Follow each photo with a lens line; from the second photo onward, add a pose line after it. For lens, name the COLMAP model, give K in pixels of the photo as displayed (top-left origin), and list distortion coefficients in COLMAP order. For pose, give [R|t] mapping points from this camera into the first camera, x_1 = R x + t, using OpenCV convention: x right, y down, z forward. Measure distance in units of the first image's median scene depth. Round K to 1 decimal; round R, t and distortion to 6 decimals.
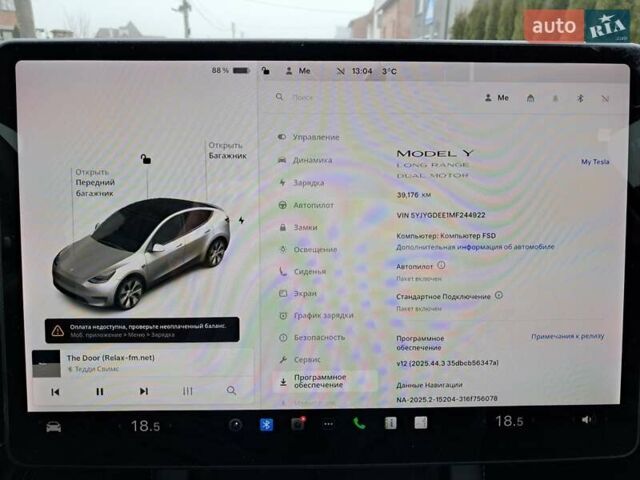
lens RADIAL K [[505.9, 0, 321.7], [0, 505.9, 235.5], [0, 0, 1]] dist [0.014211, -0.011211]
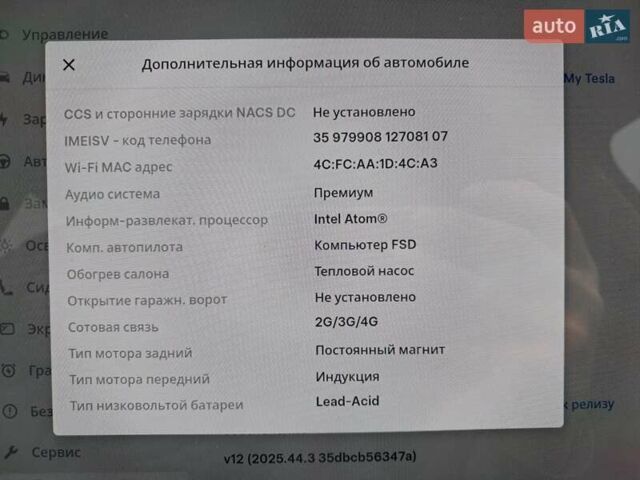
lens RADIAL K [[505.9, 0, 321.7], [0, 505.9, 235.5], [0, 0, 1]] dist [0.014211, -0.011211]
pose [[0.999854, -0.006802, -0.015658, 0.260440], [0.005813, 0.998040, -0.062313, 0.052331], [0.016051, 0.062213, 0.997934, 0.454612]]
